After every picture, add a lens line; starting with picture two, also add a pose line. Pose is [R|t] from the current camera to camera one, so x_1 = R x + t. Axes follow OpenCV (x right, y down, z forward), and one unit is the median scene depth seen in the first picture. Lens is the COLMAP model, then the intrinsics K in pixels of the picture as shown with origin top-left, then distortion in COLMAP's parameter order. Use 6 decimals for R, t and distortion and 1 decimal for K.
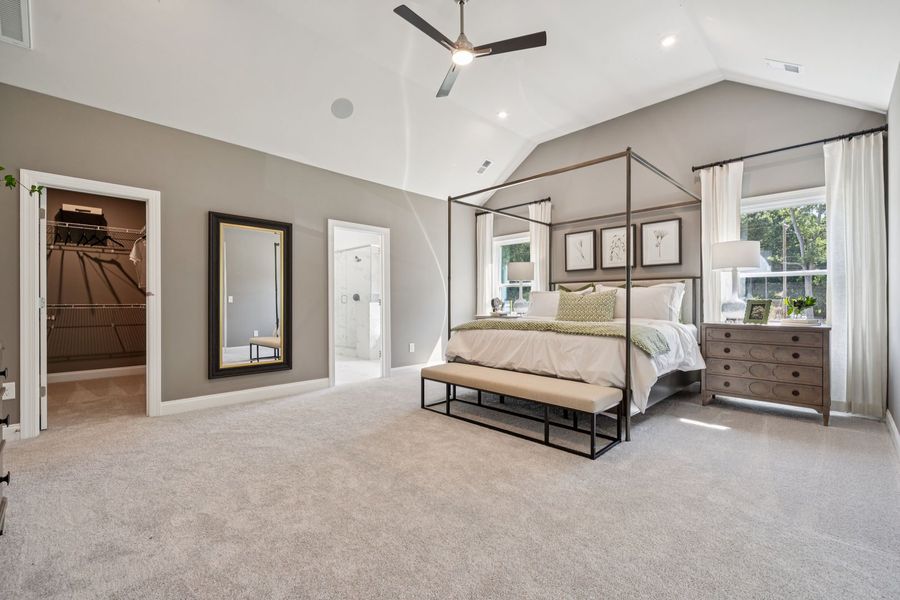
lens RADIAL K [[404.3, 0, 450.4], [0, 404.3, 294.1], [0, 0, 1]] dist [0.023584, 0.000196]
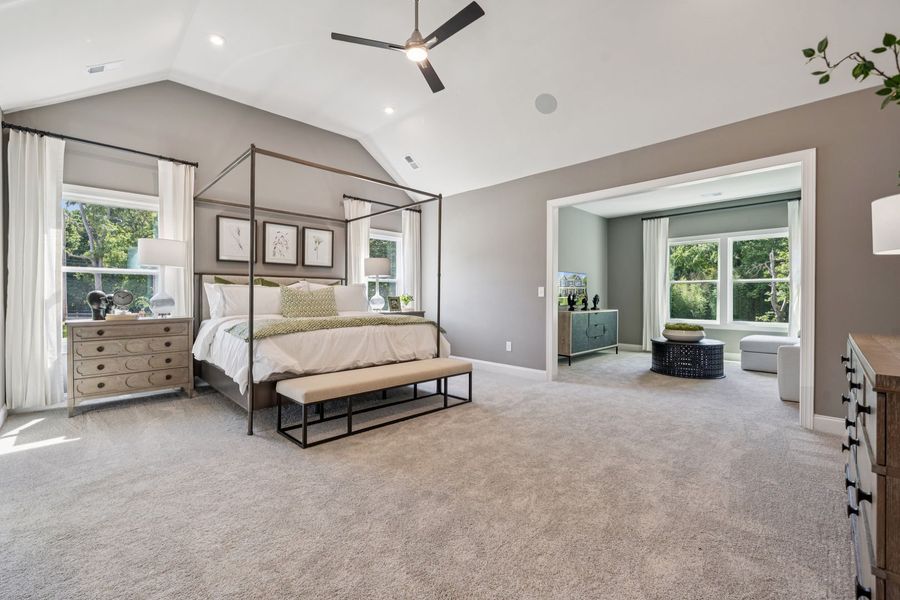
lens RADIAL K [[383.7, 0, 451.6], [0, 383.7, 304.4], [0, 0, 1]] dist [0.000289, 0.000153]
pose [[-0.017359, -0.018879, 0.999671, -0.610645], [-0.020751, 0.999613, 0.018517, 0.010683], [-0.999634, -0.020423, -0.017744, 0.631036]]
